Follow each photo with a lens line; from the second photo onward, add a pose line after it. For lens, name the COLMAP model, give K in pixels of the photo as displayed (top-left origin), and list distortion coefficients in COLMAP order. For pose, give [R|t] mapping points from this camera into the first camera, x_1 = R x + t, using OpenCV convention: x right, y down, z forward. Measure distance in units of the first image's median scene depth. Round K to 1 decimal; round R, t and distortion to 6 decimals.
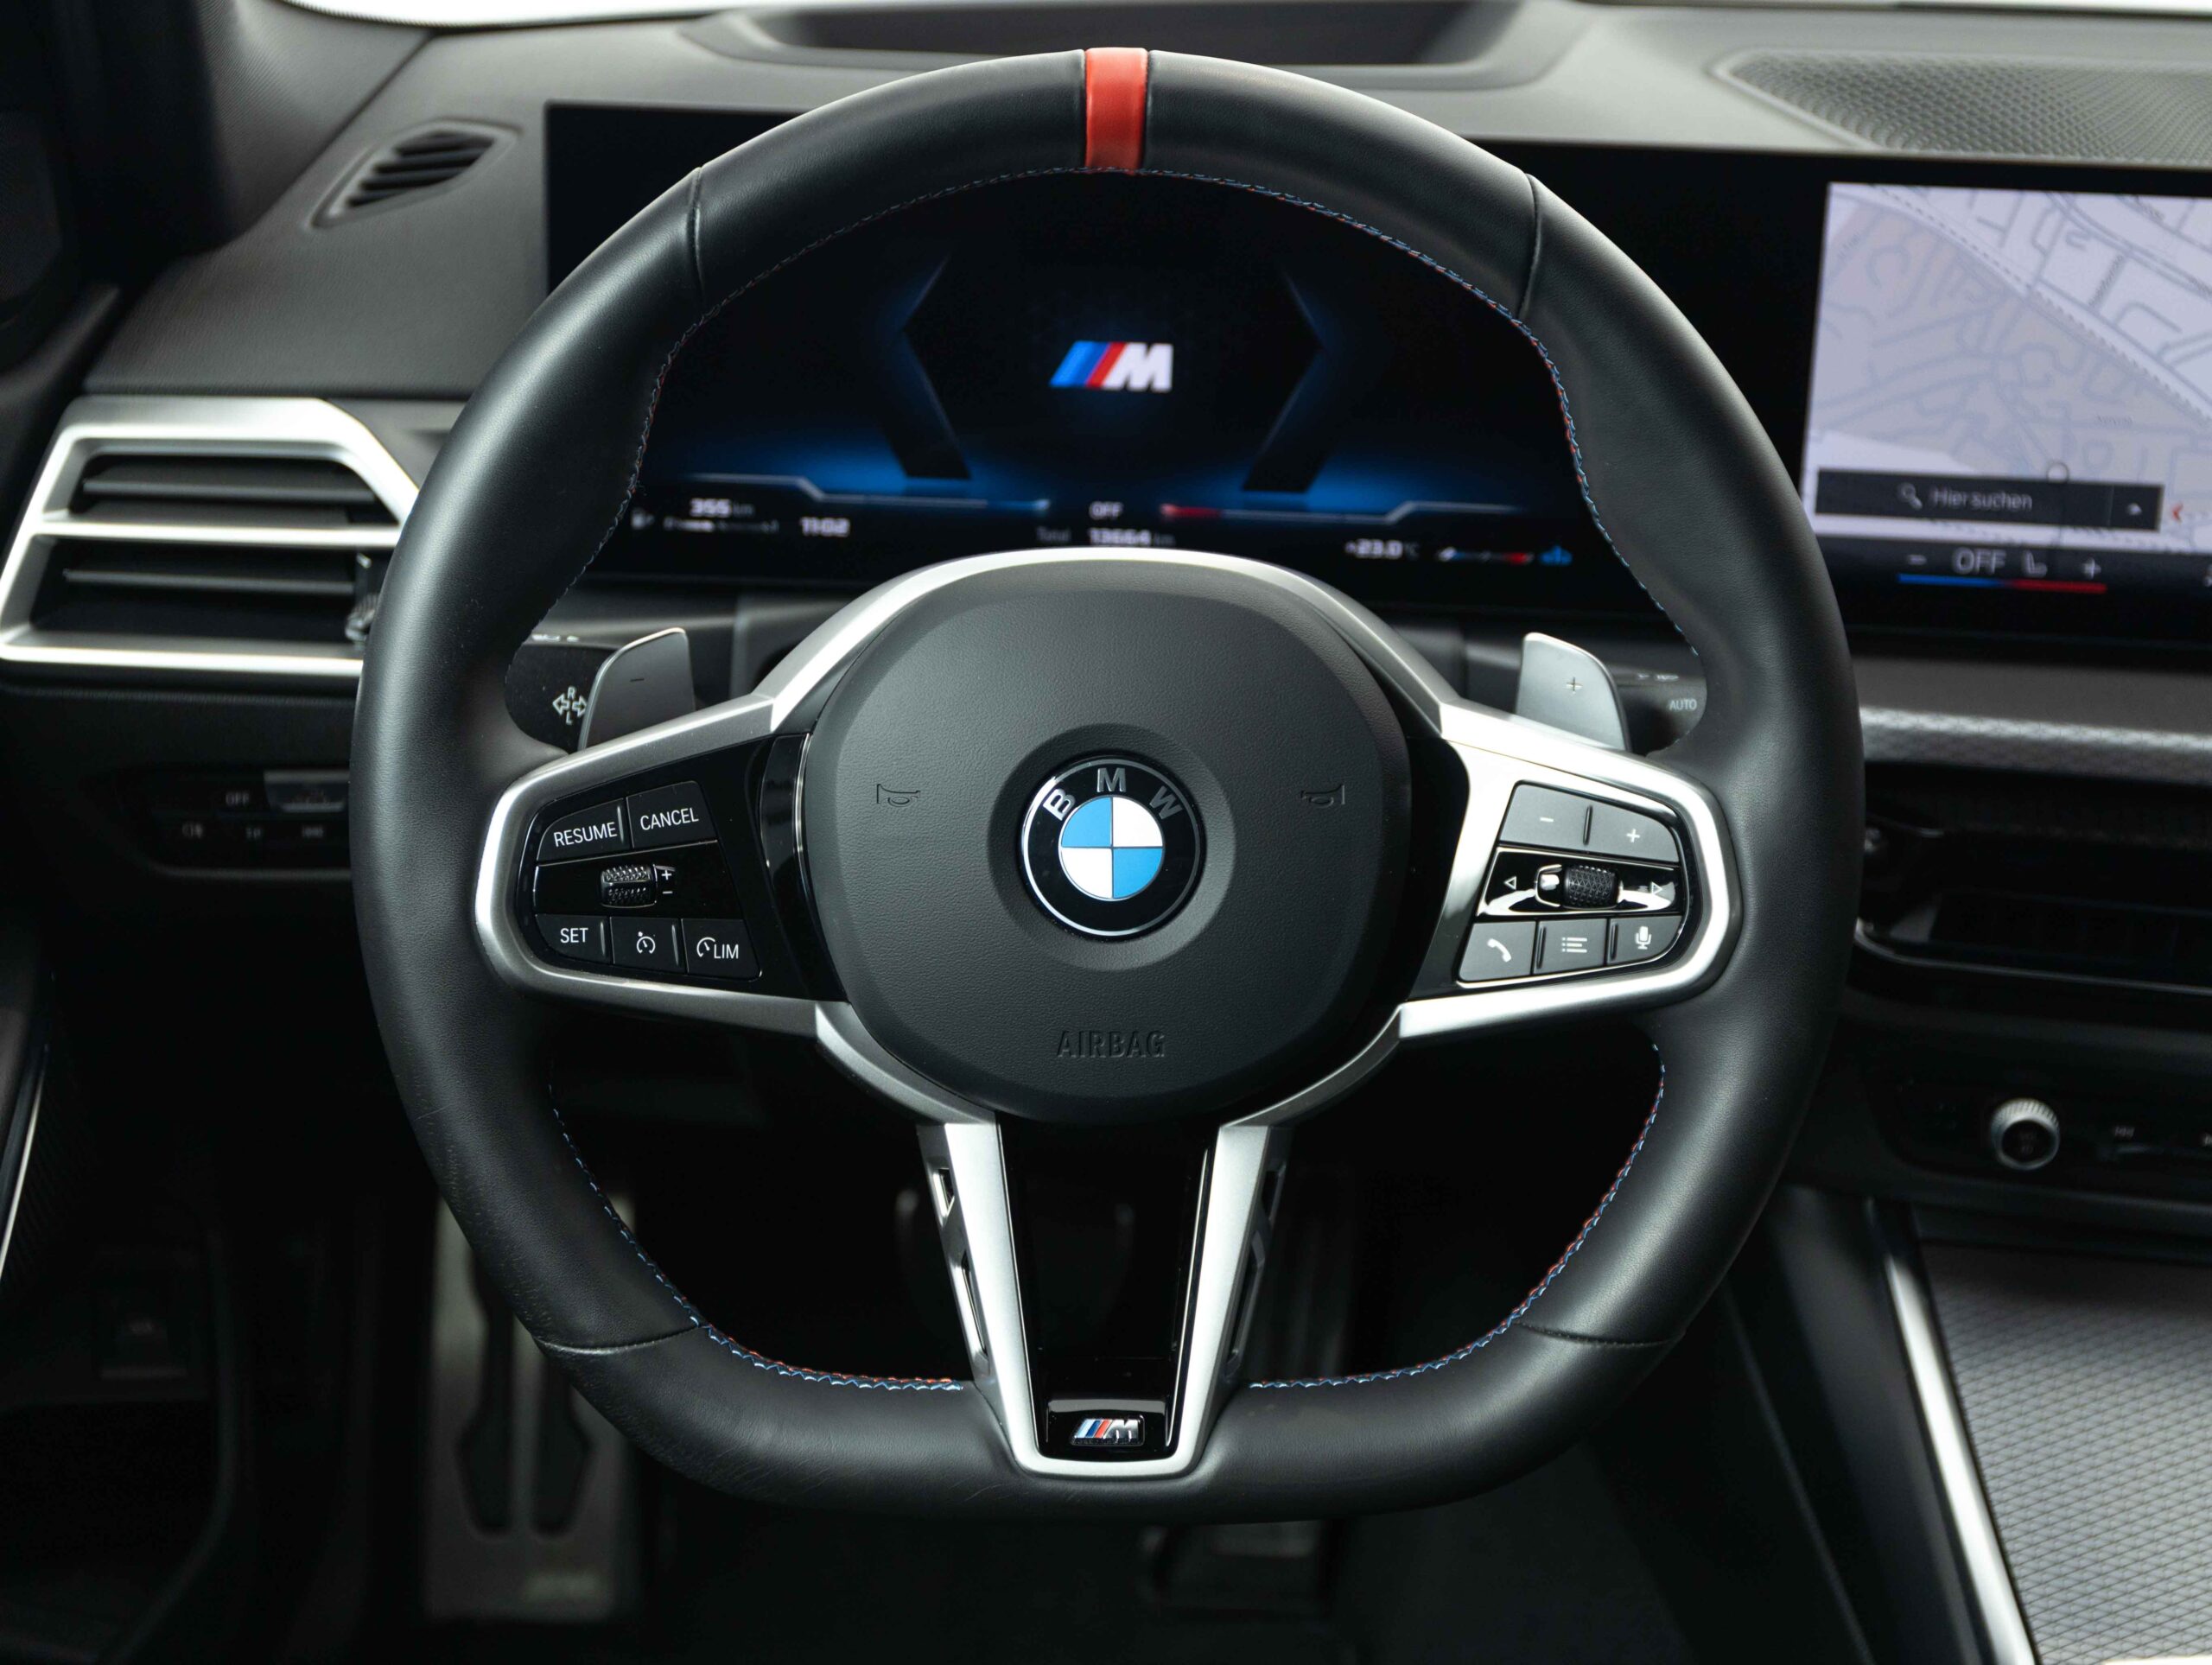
lens RADIAL K [[3123.0, 0, 1103.8], [0, 3123.0, 841.4], [0, 0, 1]] dist [-0.009628, -0.015704]
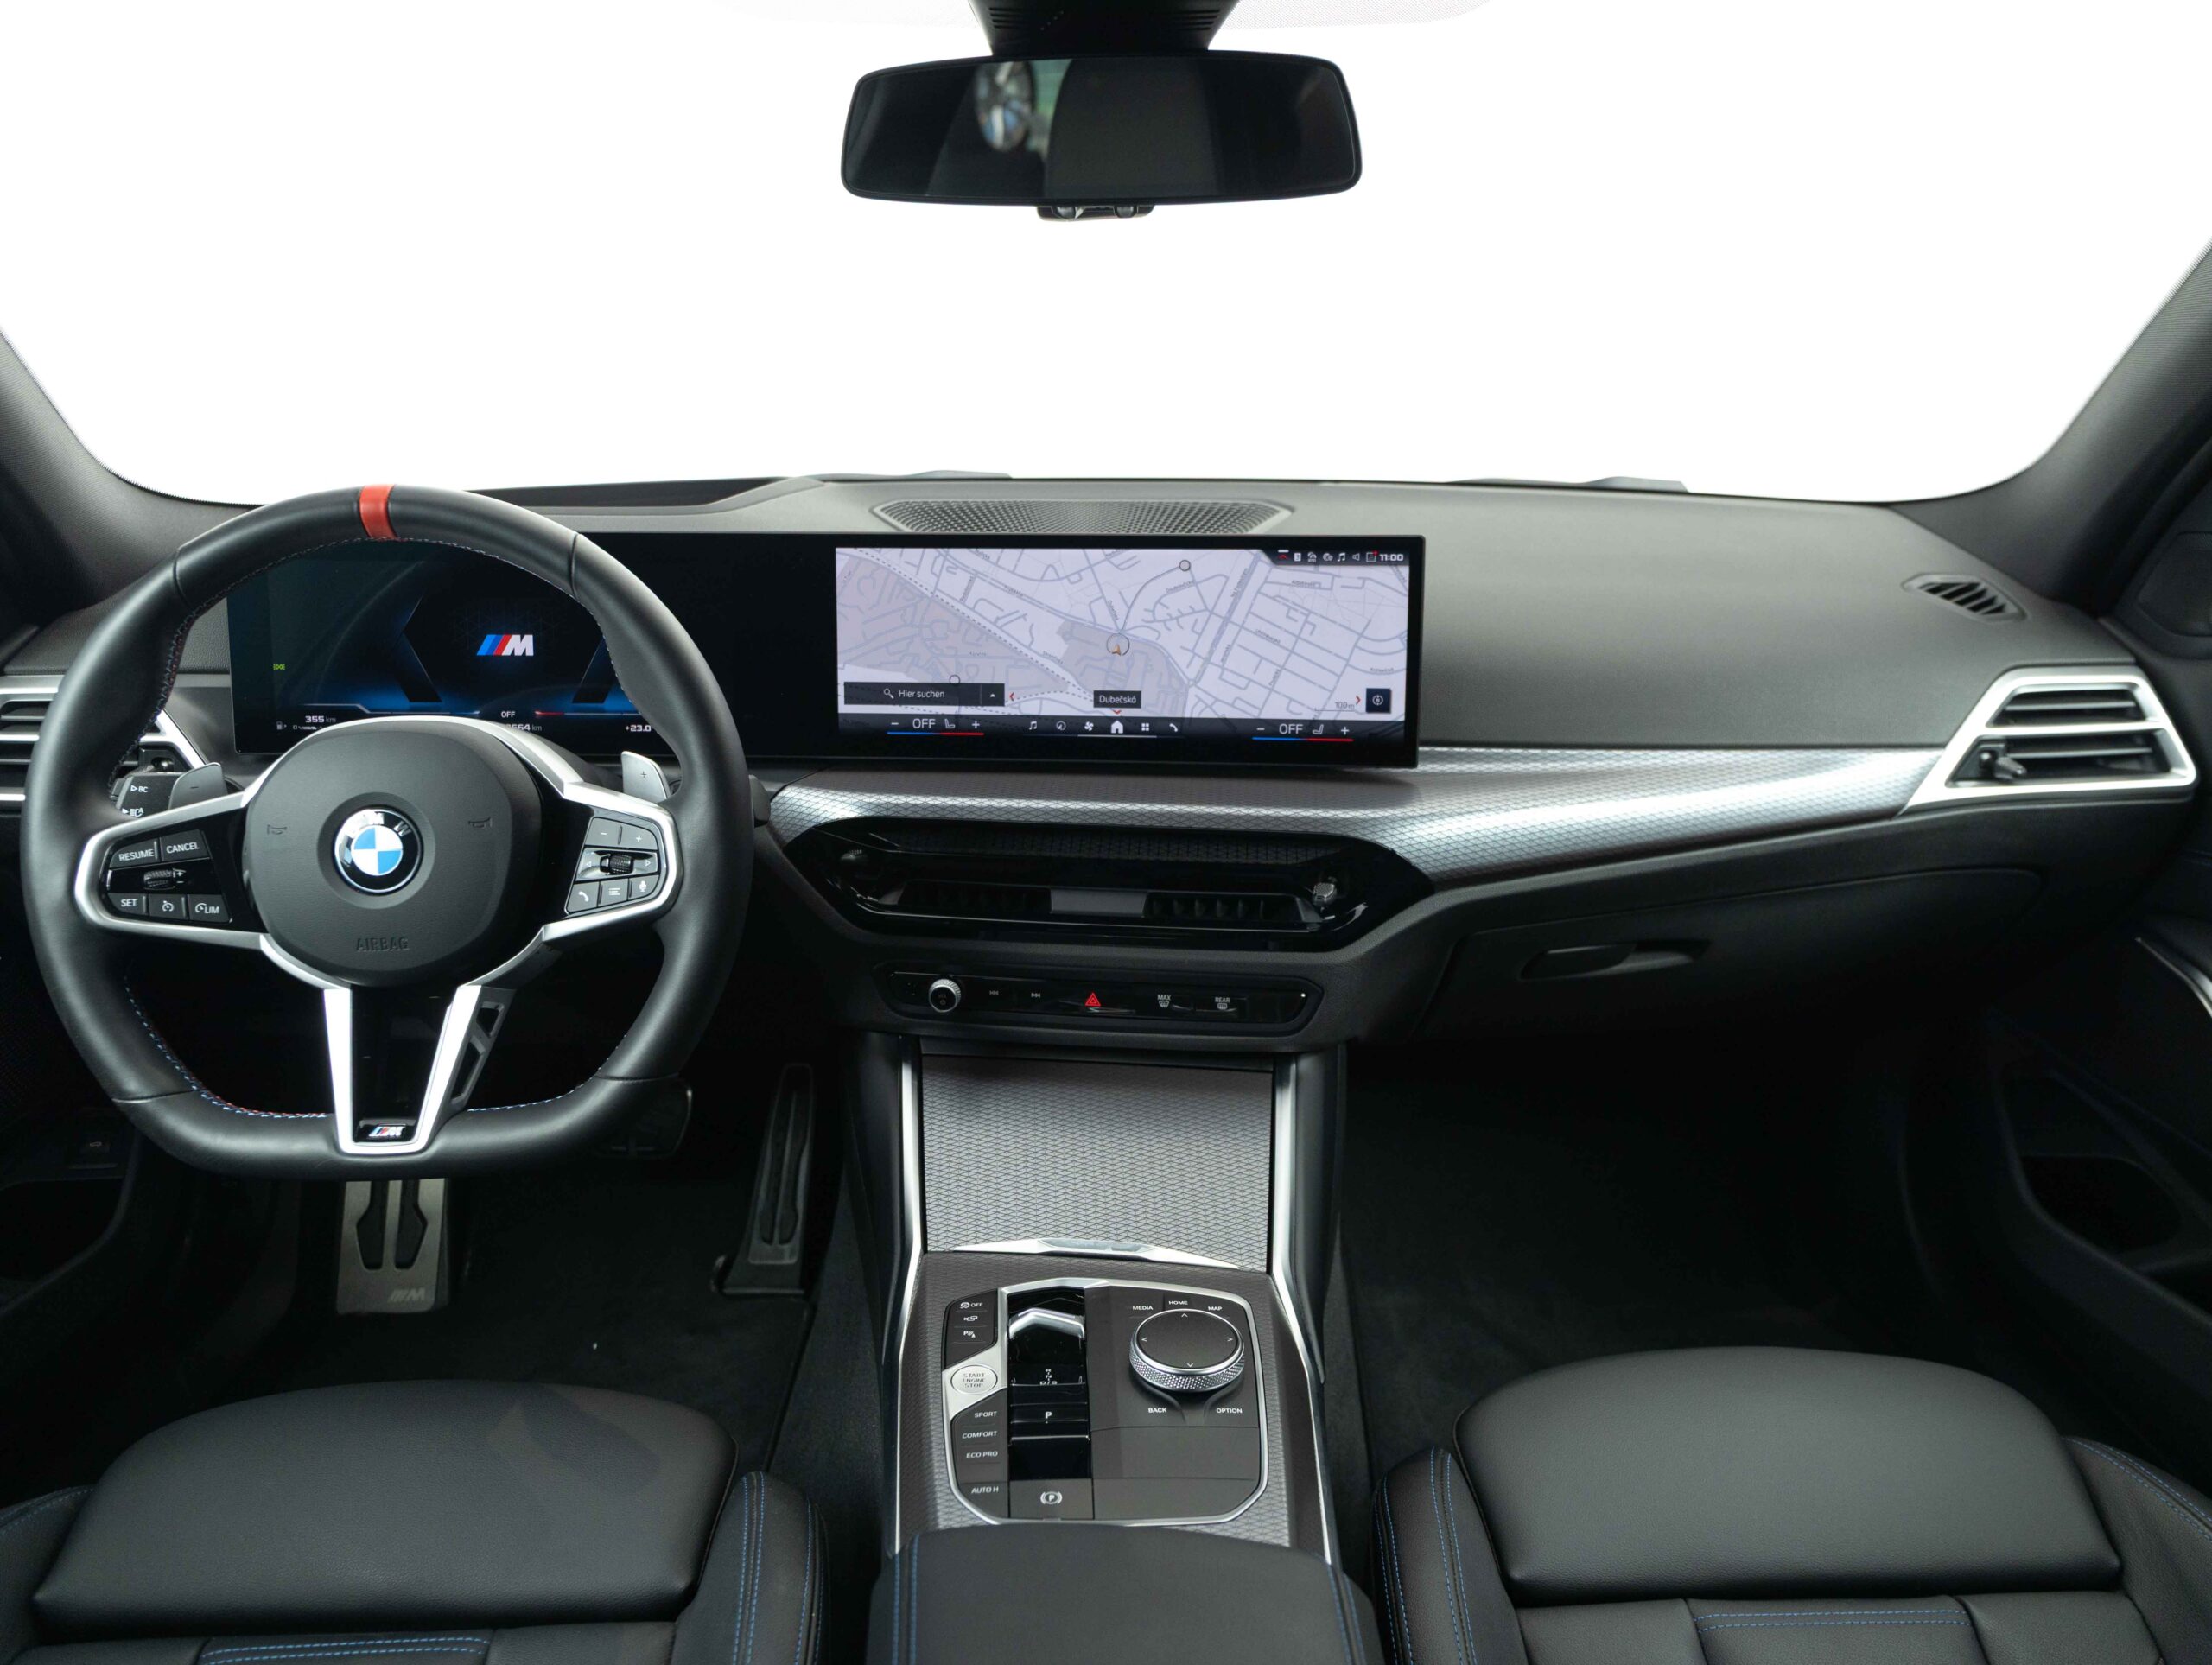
lens RADIAL K [[1659.9, 0, 1107.0], [0, 1659.9, 820.2], [0, 0, 1]] dist [-0.003127, -0.005113]
pose [[0.999066, -0.035587, 0.024520, 0.382439], [0.037712, 0.995000, -0.092477, 0.084665], [-0.021107, 0.093315, 0.995413, -0.109671]]
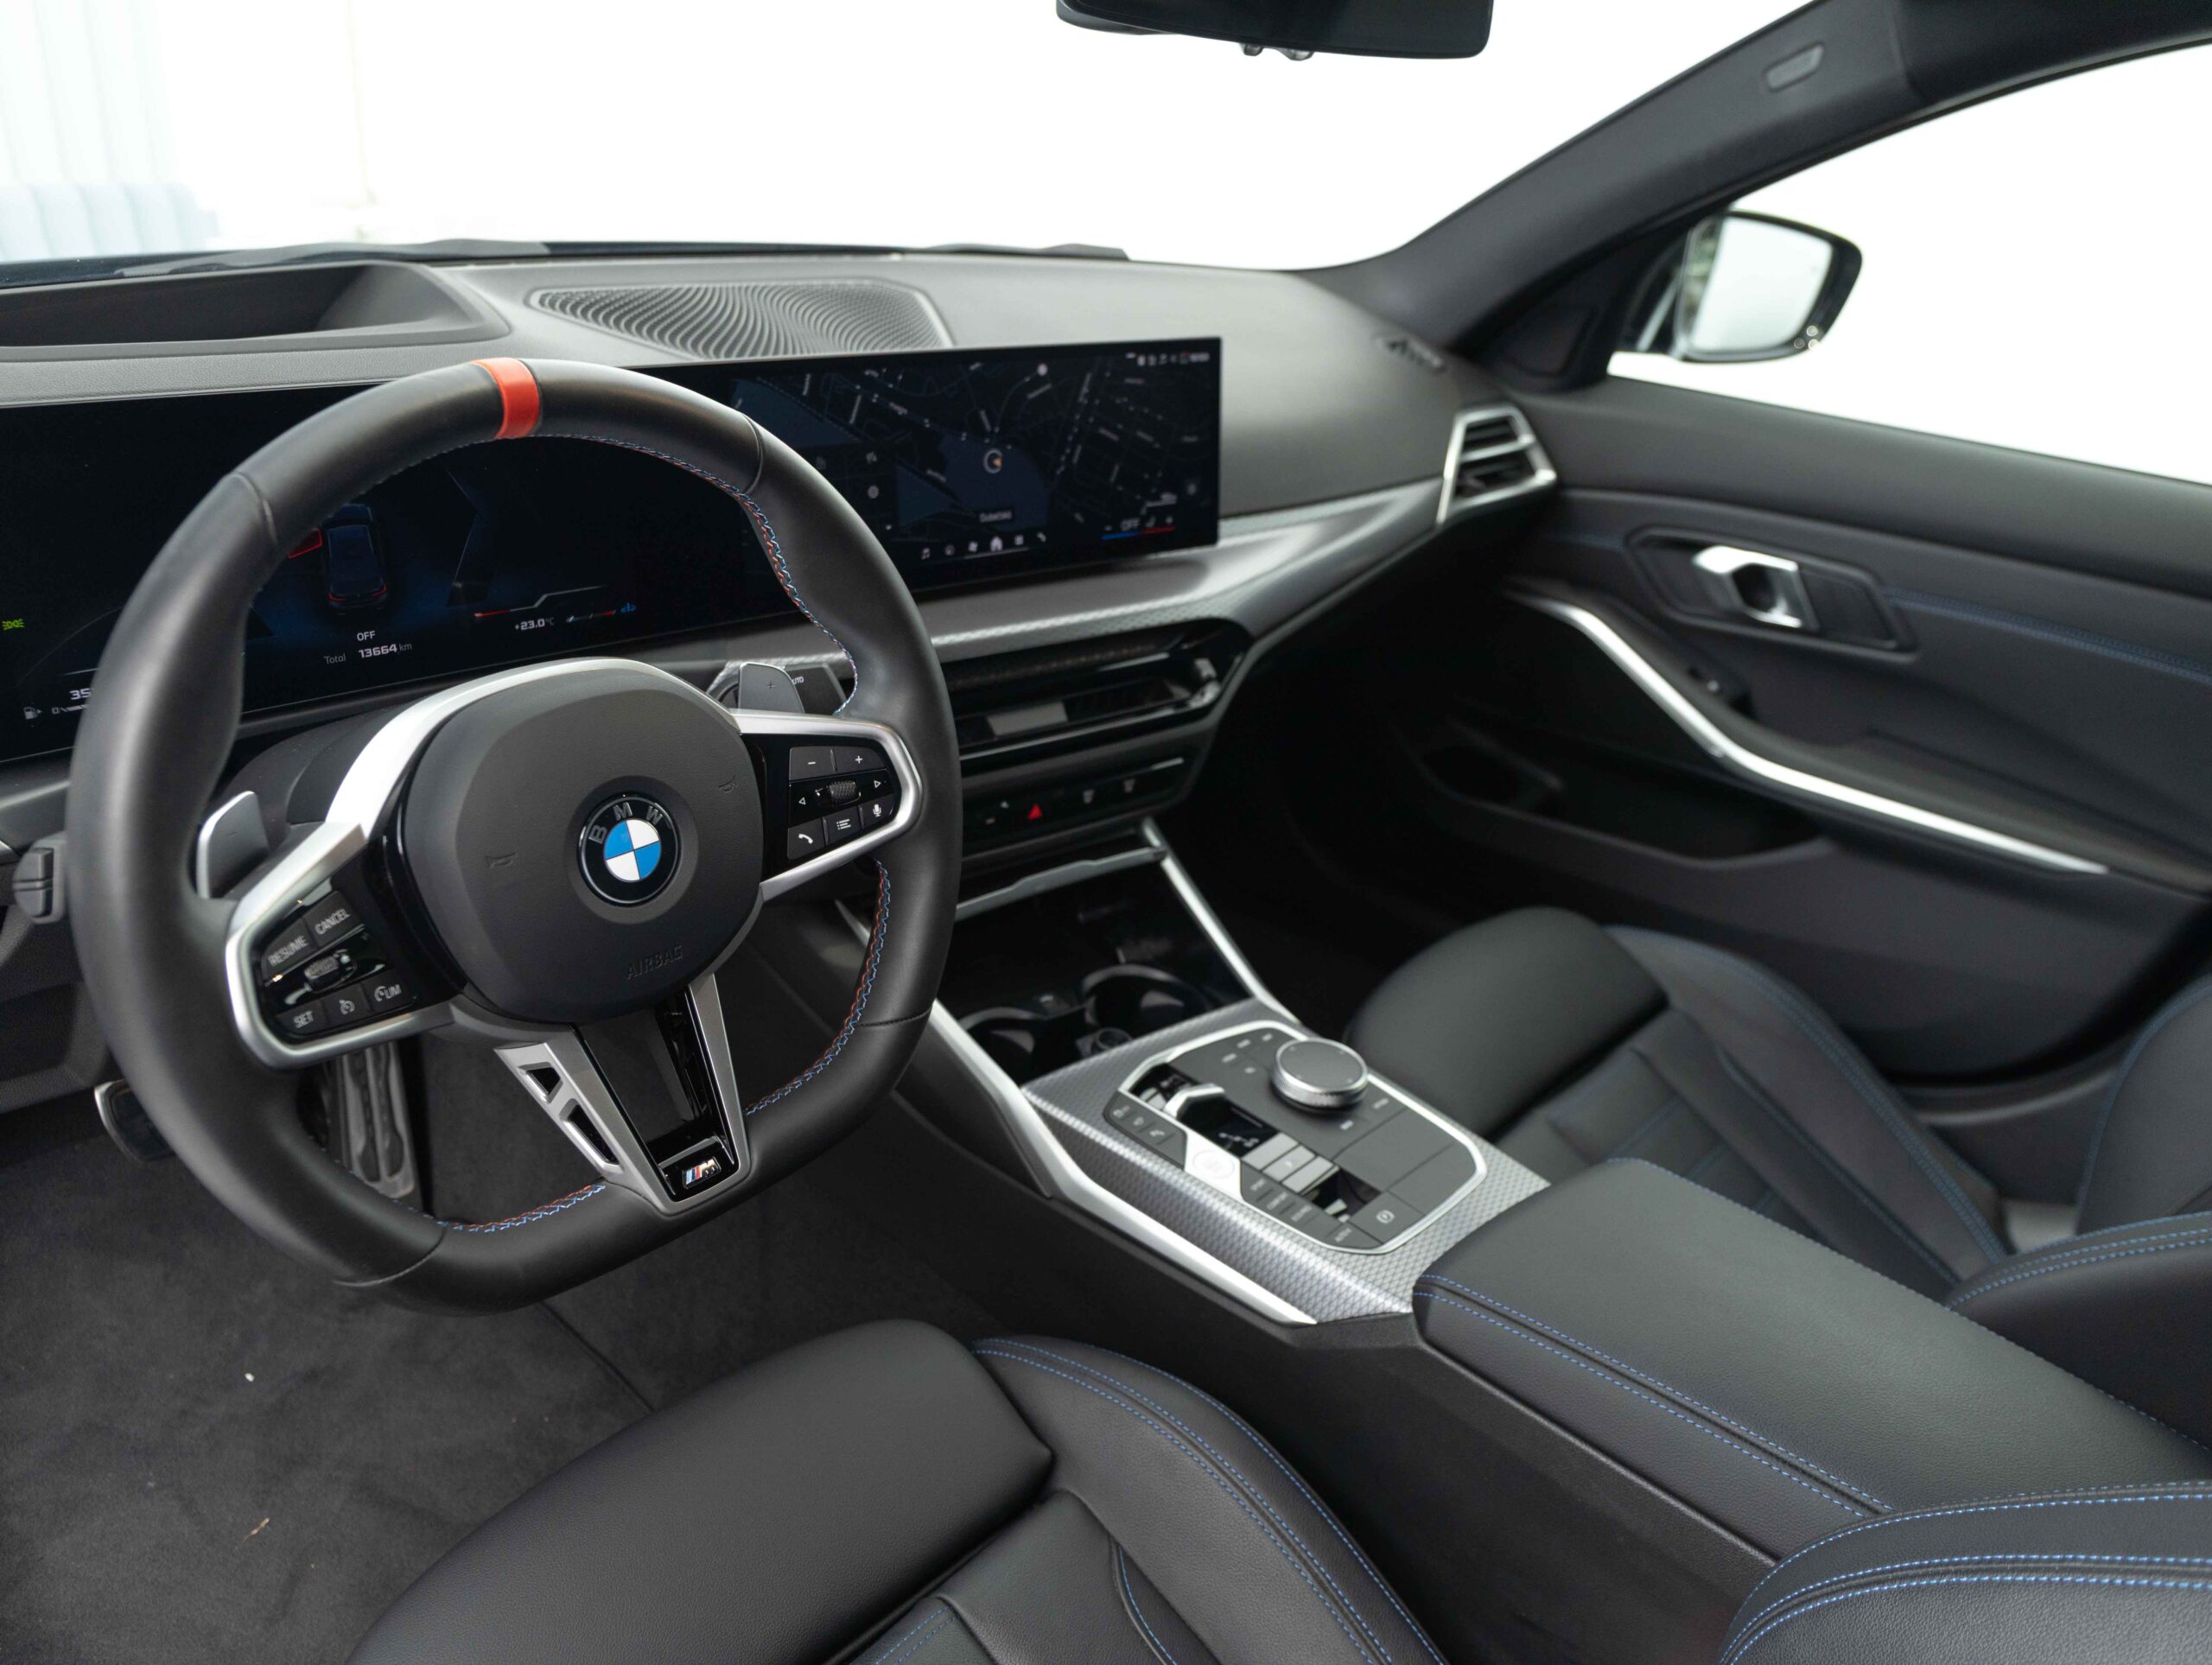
lens RADIAL K [[1585.2, 0, 1106.0], [0, 1585.2, 832.5], [0, 0, 1]] dist [0.000493, 0.000770]
pose [[0.684443, -0.290713, 0.668598, -0.313023], [0.196923, 0.956691, 0.214389, -0.112177], [-0.701968, -0.015075, 0.712049, 0.181217]]
